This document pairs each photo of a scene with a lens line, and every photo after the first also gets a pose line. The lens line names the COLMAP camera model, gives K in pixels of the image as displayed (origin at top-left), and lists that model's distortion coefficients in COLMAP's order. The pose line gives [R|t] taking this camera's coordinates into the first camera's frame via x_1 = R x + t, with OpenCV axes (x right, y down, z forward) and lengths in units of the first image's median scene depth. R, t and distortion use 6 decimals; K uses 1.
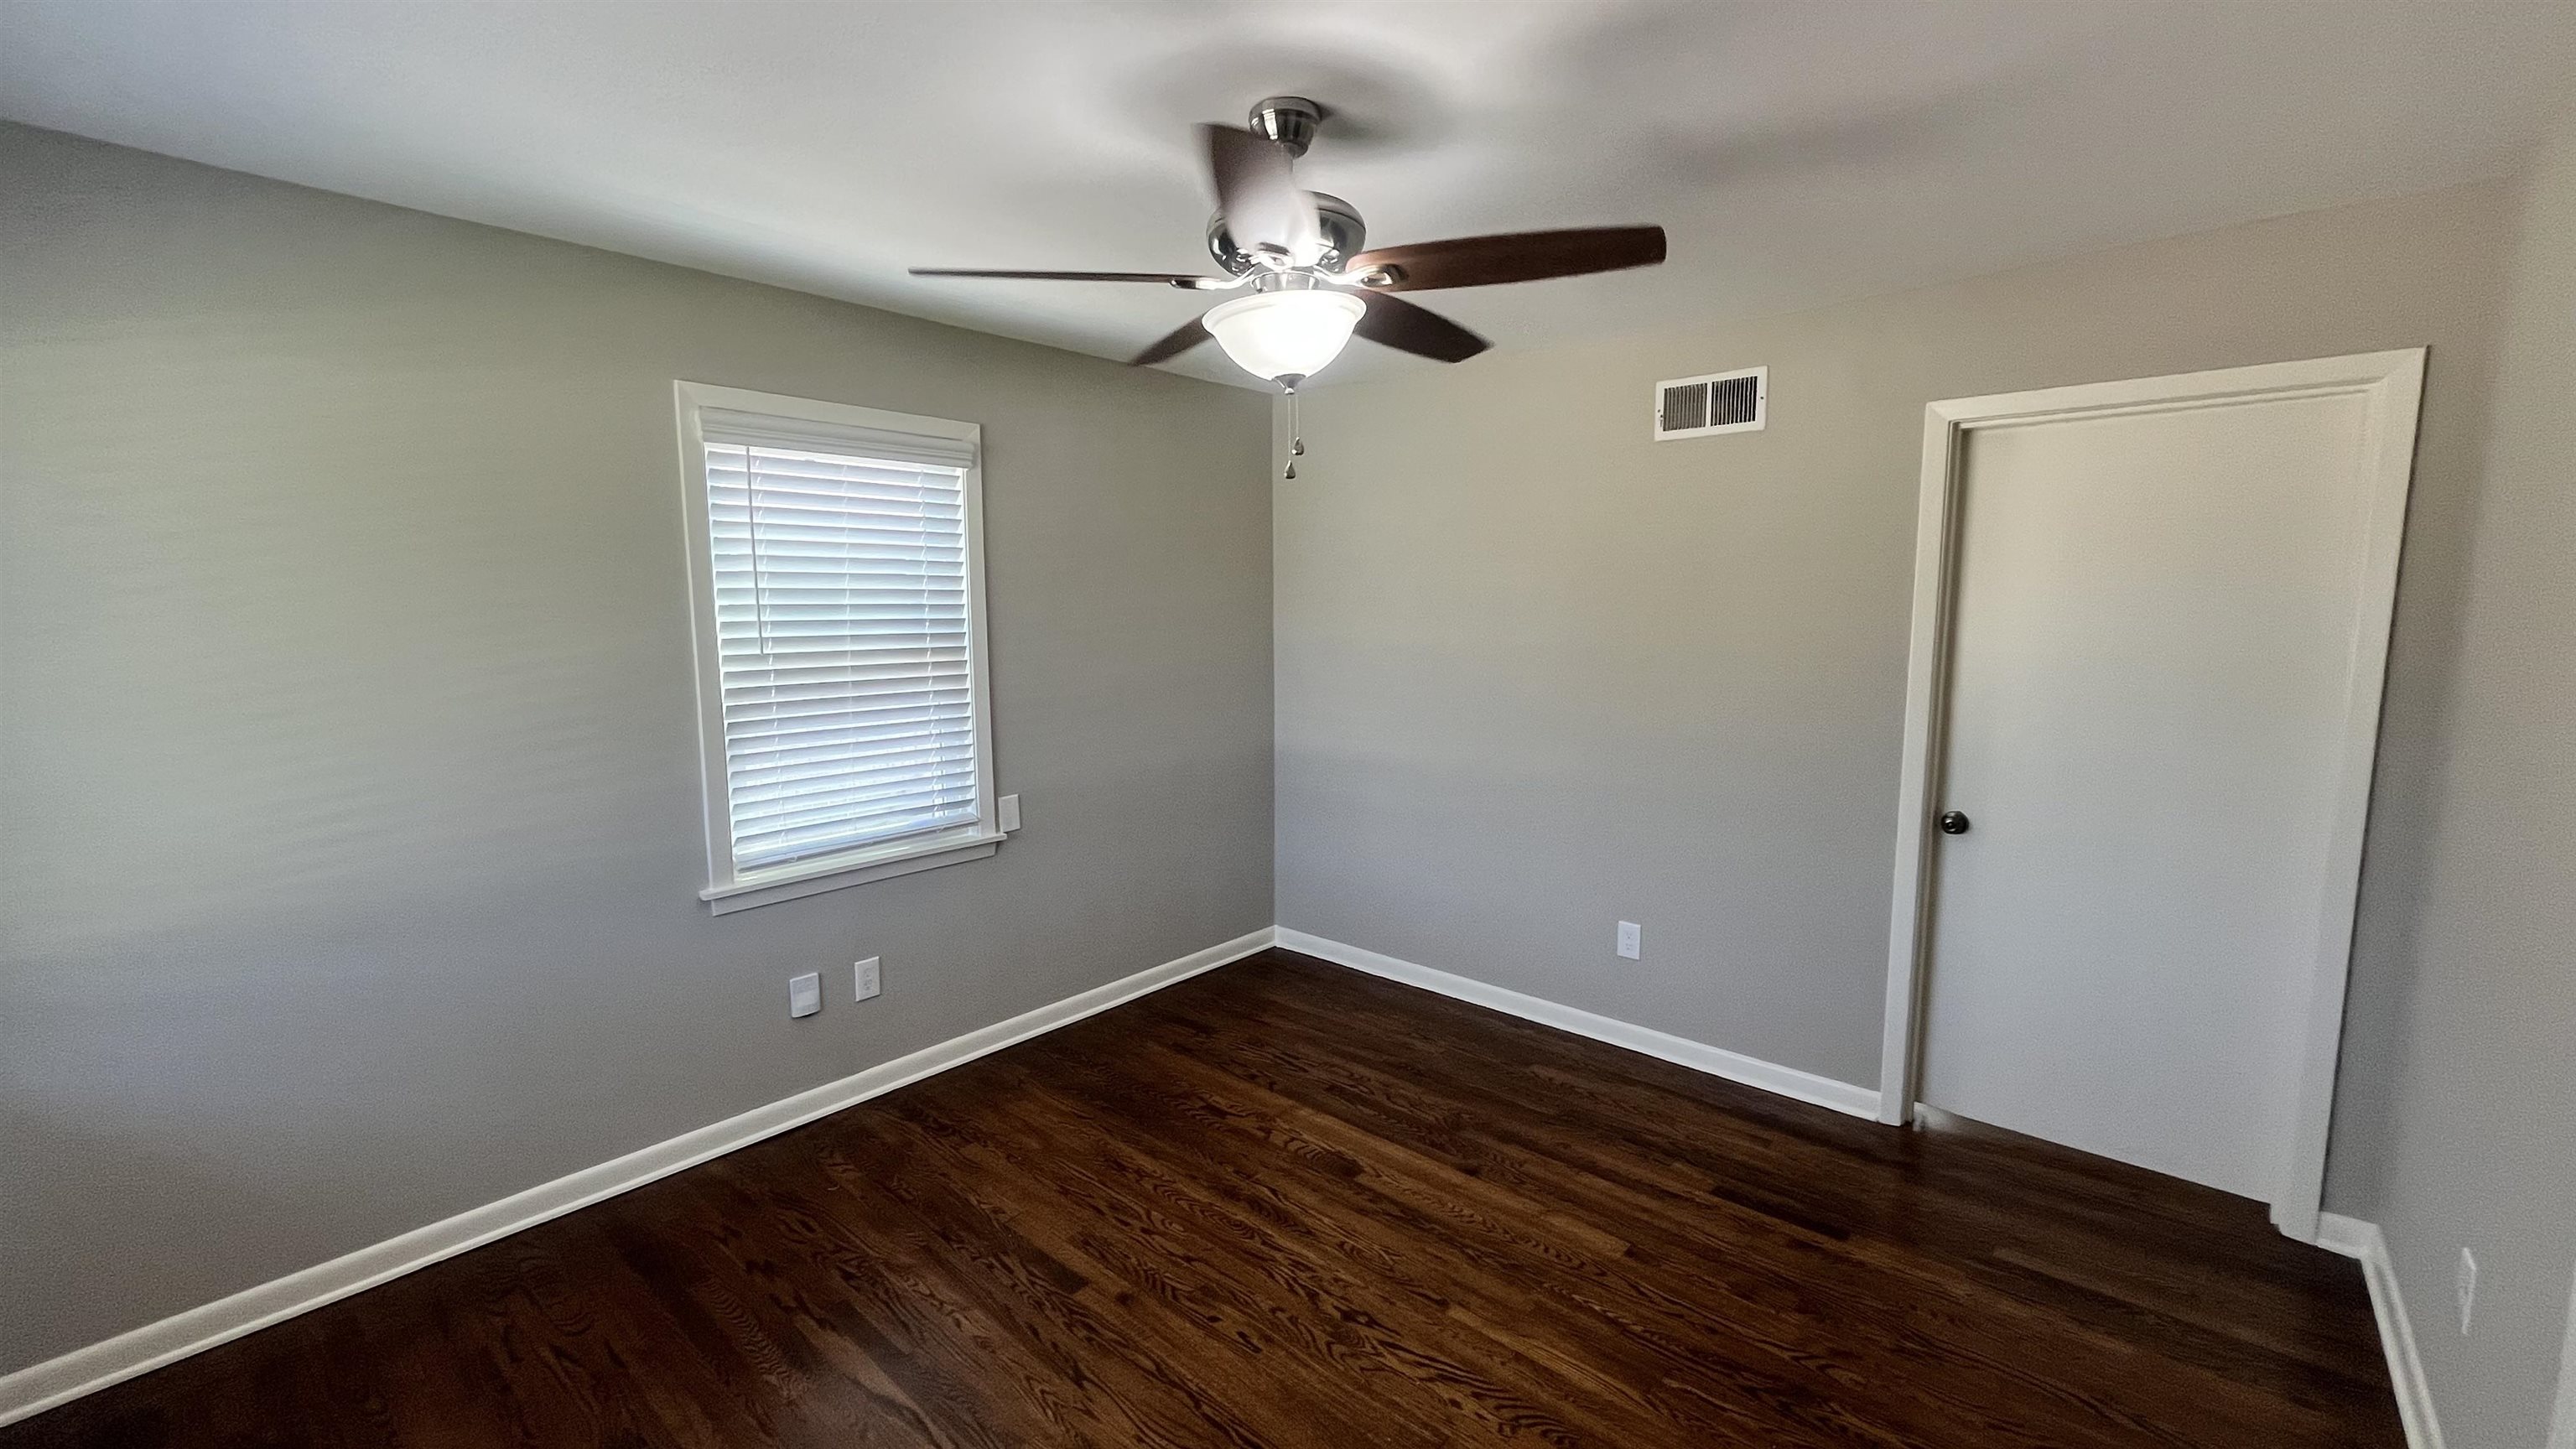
lens RADIAL K [[1030.7, 0, 1282.3], [0, 1030.7, 724.7], [0, 0, 1]] dist [-0.002211, -0.000694]
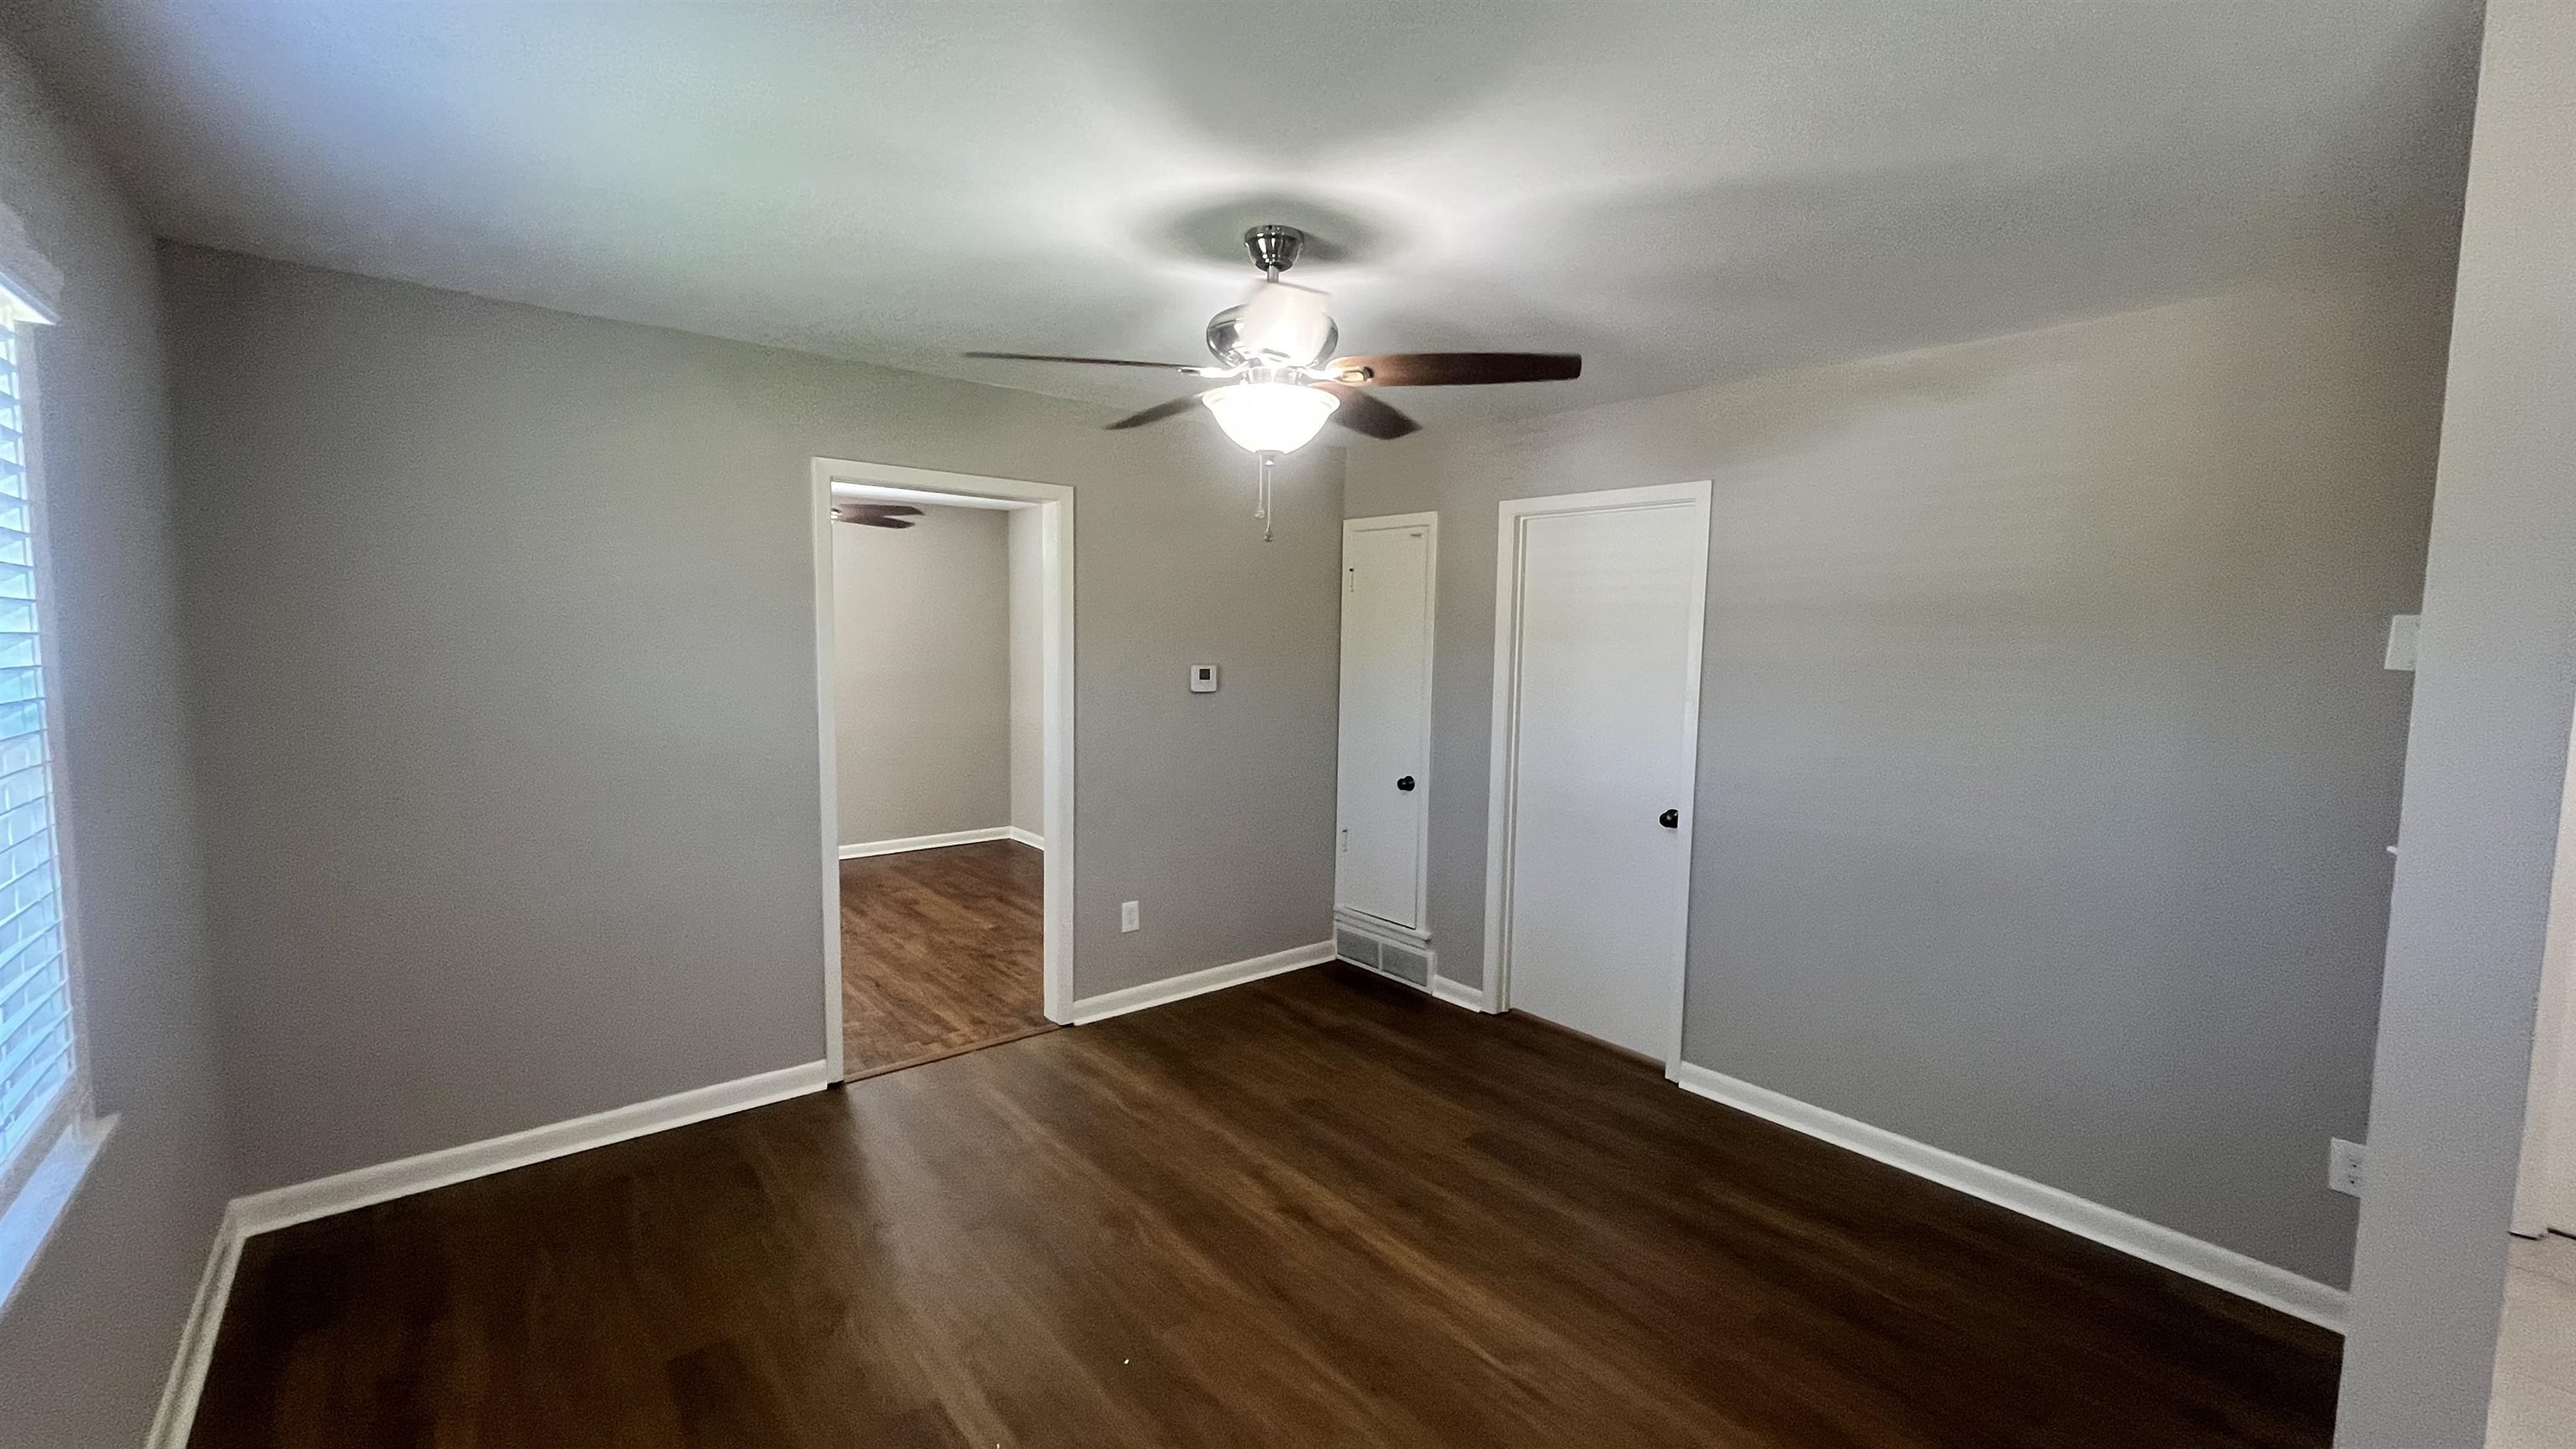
lens RADIAL K [[1030.7, 0, 1282.3], [0, 1030.7, 724.7], [0, 0, 1]] dist [-0.002211, -0.000694]
pose [[0.988693, 0.036870, -0.145347, 0.212721], [-0.042112, 0.998563, -0.033157, 0.022961], [0.143916, 0.038903, 0.988825, -0.182993]]
